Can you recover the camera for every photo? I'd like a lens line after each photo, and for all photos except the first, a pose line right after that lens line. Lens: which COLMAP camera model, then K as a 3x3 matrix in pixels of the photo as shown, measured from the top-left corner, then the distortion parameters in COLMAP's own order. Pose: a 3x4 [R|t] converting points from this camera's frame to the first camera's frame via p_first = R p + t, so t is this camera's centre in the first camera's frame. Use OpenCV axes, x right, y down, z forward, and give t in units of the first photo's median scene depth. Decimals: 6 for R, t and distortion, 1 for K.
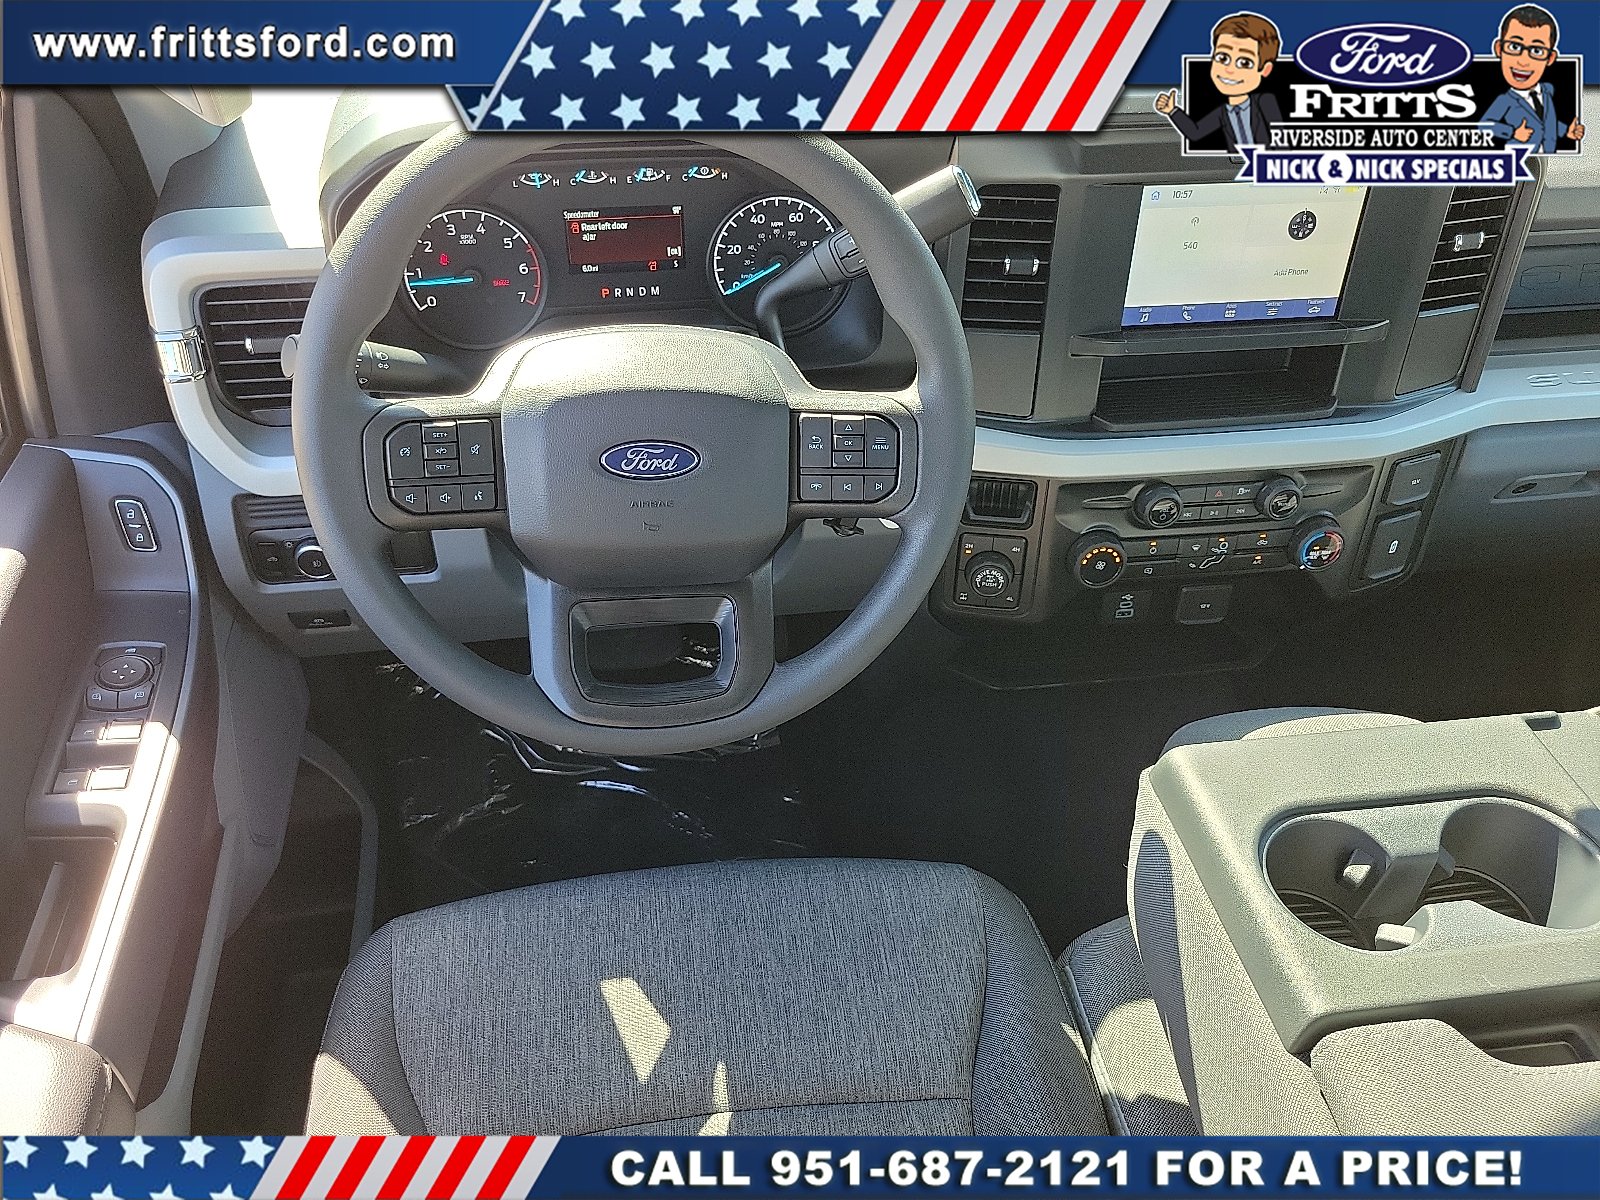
lens RADIAL K [[1228.6, 0, 800.0], [0, 1228.6, 600.0], [0, 0, 1]] dist [0.006636, 0.001888]
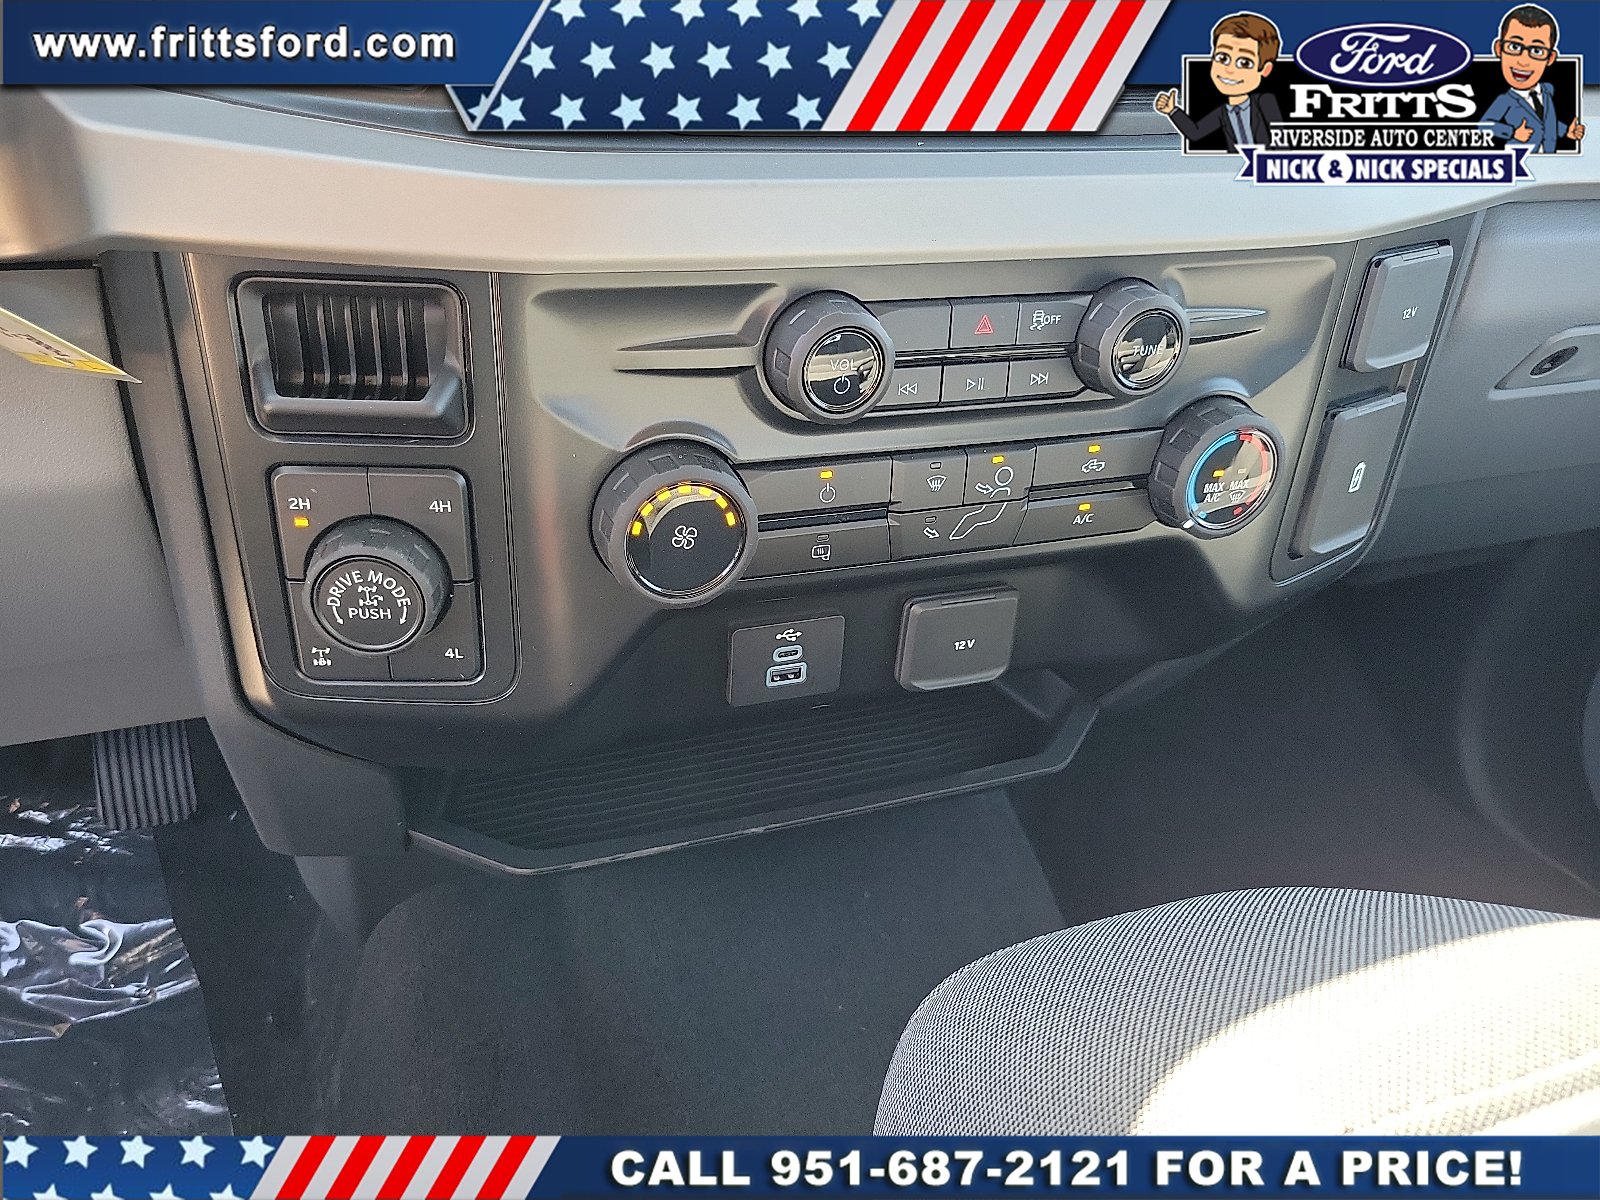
lens RADIAL K [[1228.6, 0, 800.0], [0, 1228.6, 600.0], [0, 0, 1]] dist [0.006636, 0.001888]
pose [[0.974725, -0.062139, 0.214594, 0.203363], [0.079236, 0.994252, -0.072003, 0.018094], [-0.208886, 0.087187, 0.974046, 0.661478]]
